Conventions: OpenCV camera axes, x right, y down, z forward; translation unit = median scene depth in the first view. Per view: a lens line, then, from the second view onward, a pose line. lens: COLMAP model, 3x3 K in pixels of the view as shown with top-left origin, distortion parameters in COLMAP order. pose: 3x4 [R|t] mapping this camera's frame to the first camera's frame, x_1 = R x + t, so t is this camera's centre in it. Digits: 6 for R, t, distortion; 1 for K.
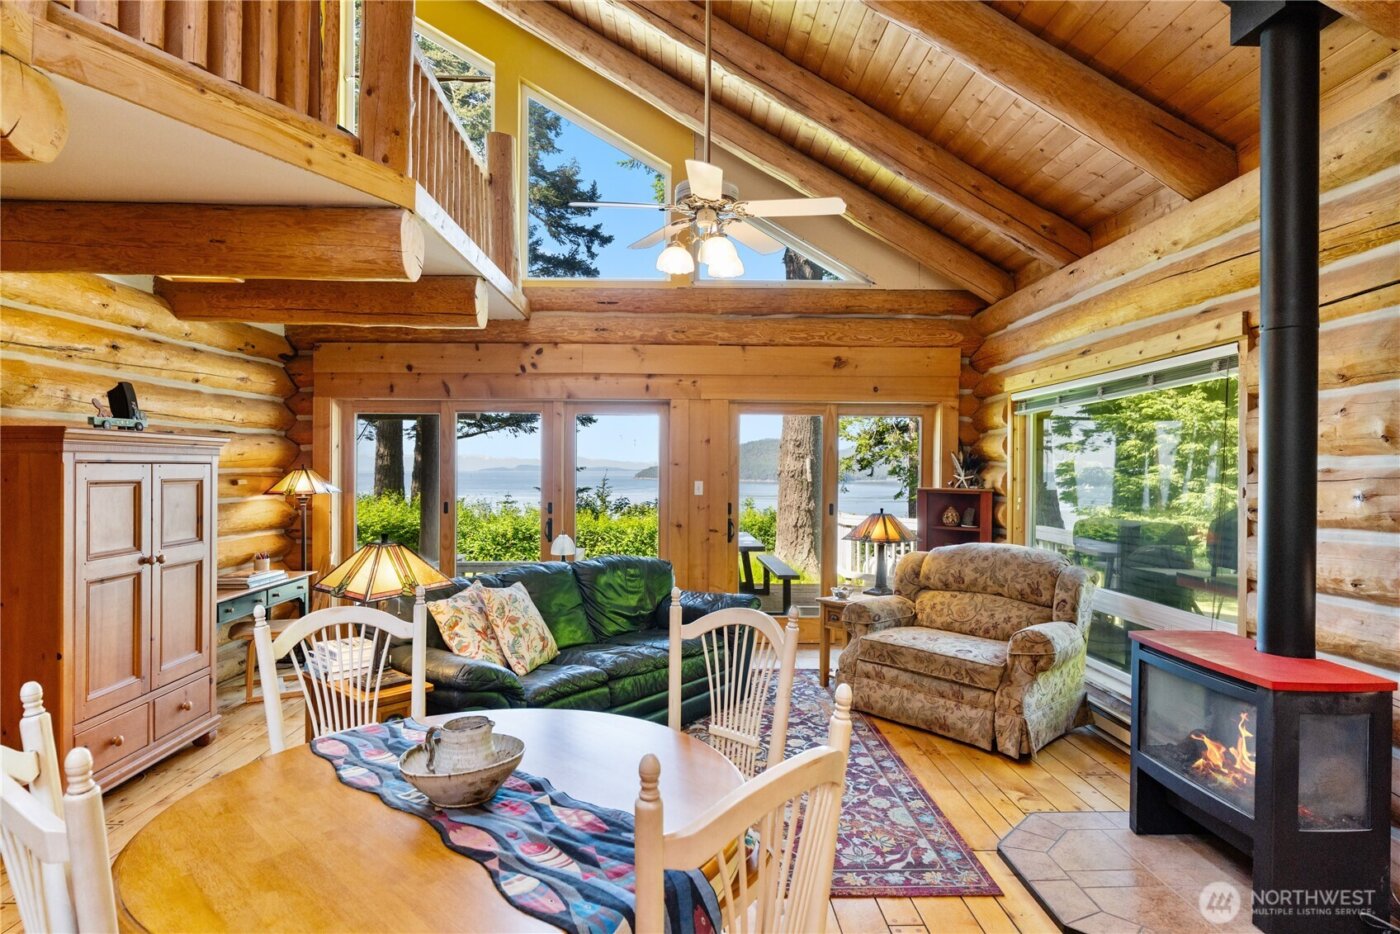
lens RADIAL K [[769.4, 0, 696.7], [0, 769.4, 468.7], [0, 0, 1]] dist [0.012200, -0.011585]
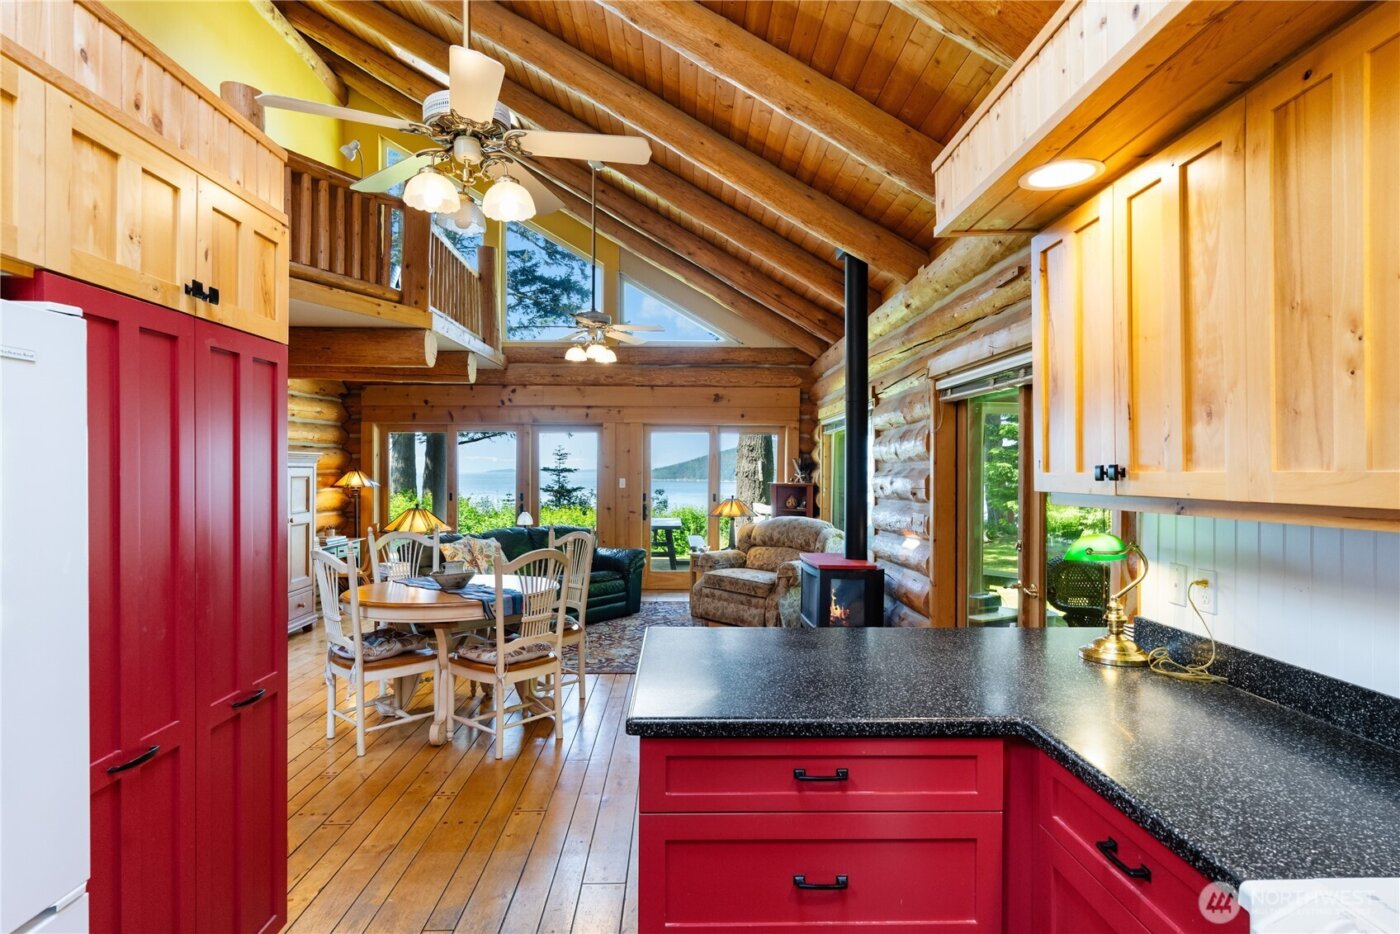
lens RADIAL K [[769.4, 0, 701.8], [0, 769.4, 470.2], [0, 0, 1]] dist [0.012200, -0.011585]
pose [[0.999990, -0.001470, -0.004116, 0.180362], [0.001471, 0.999999, 0.000134, 0.000578], [0.004116, -0.000140, 0.999992, -0.529602]]
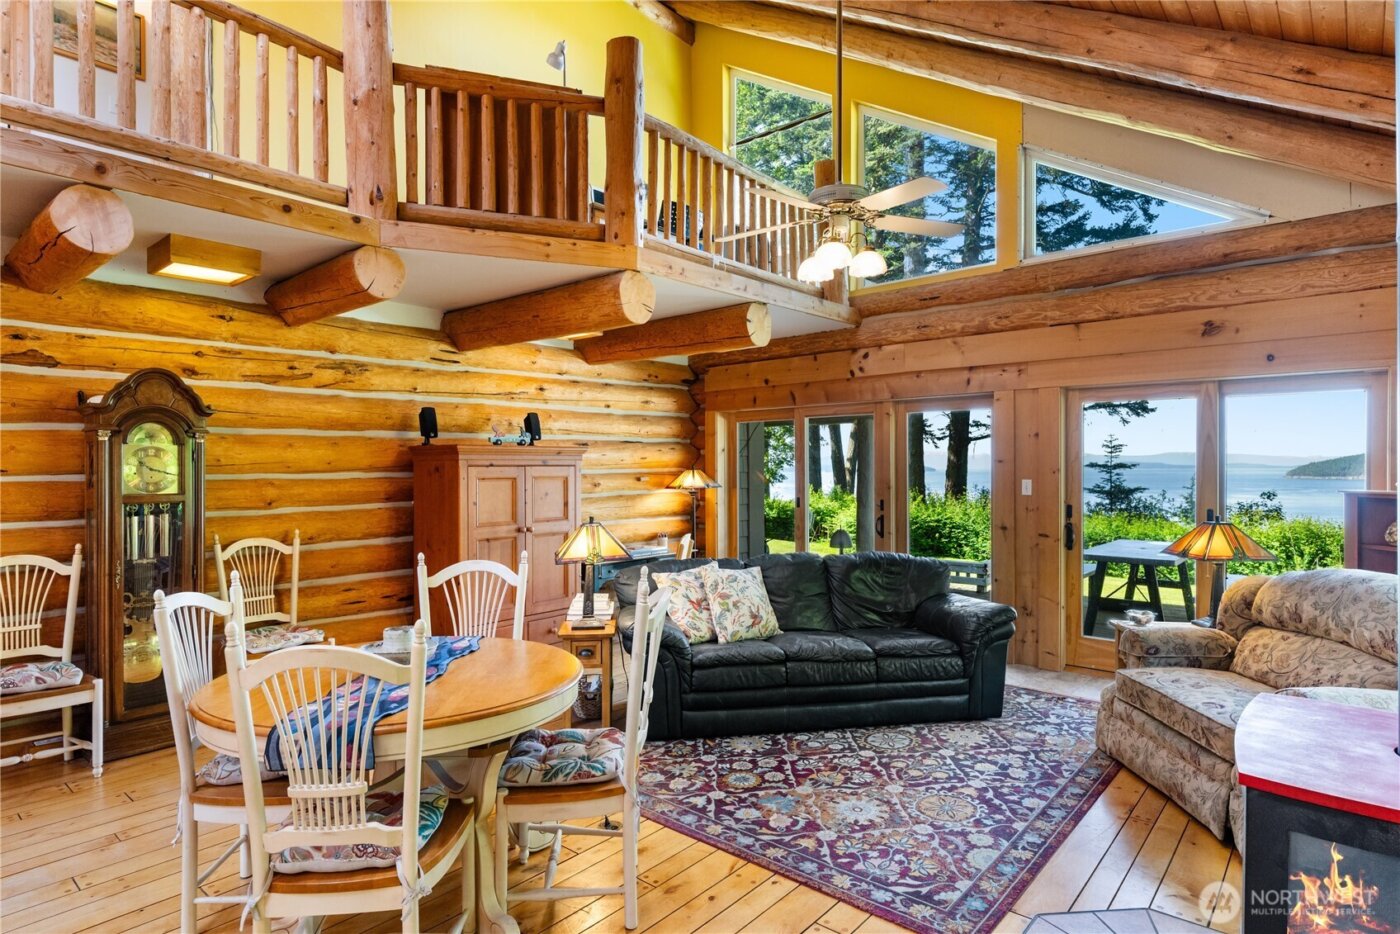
lens RADIAL K [[769.4, 0, 685.9], [0, 769.4, 468.7], [0, 0, 1]] dist [0.012200, -0.011585]
pose [[0.730071, -0.006078, -0.683344, 0.370222], [0.007595, 0.999971, -0.000780, 0.001147], [0.683329, -0.004621, 0.730096, 0.071315]]
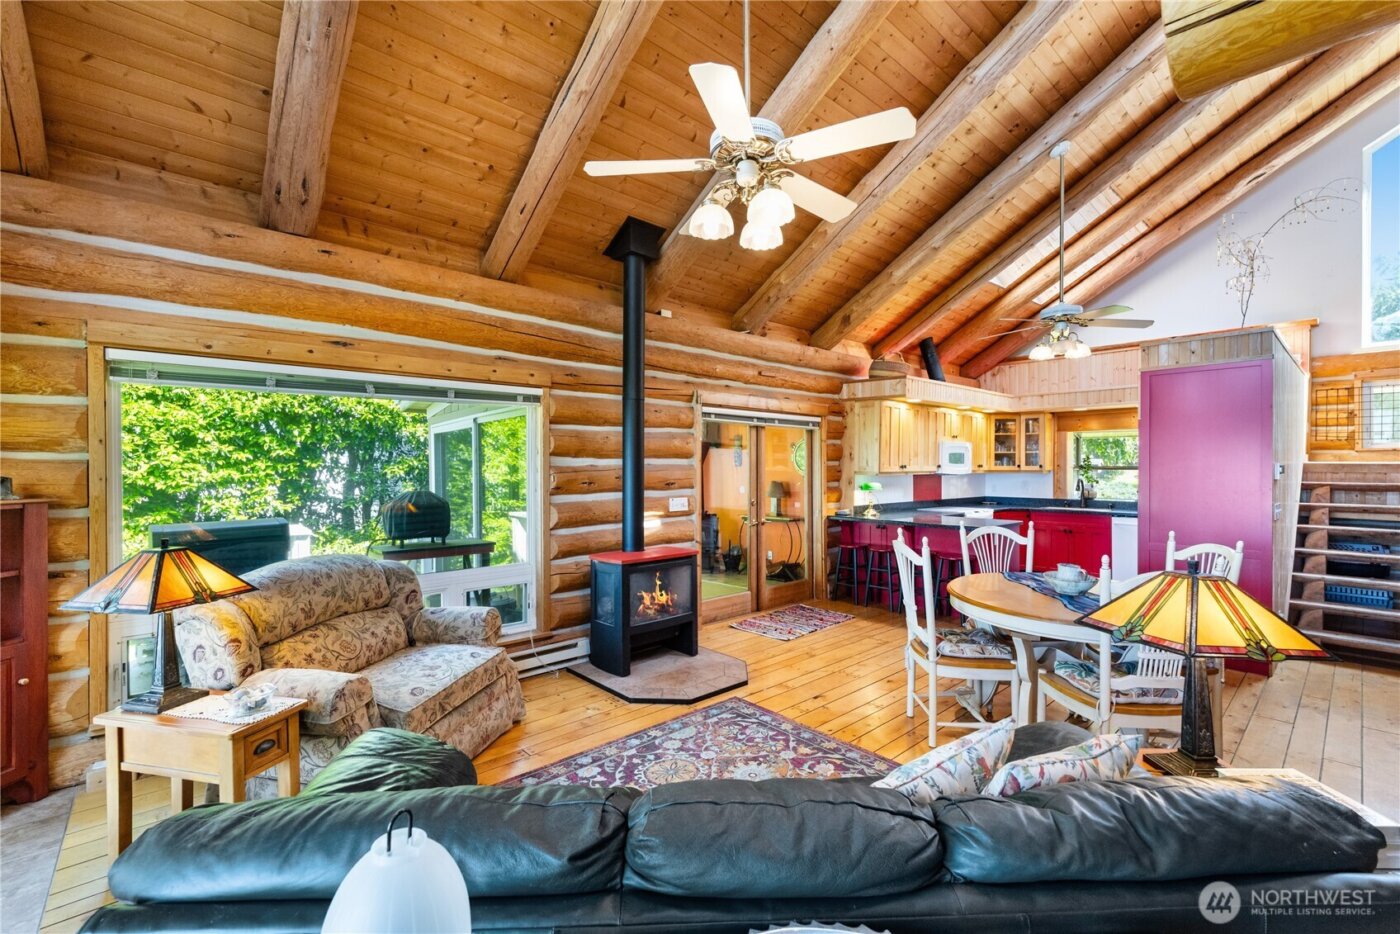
lens RADIAL K [[590.4, 0, 703.5], [0, 590.4, 468.1], [0, 0, 1]] dist [-0.003839, -0.000081]
pose [[-0.657690, -0.003571, 0.753281, -0.294211], [-0.002011, 0.999994, 0.002985, 0.002837], [-0.753286, 0.000448, -0.657693, 0.961310]]
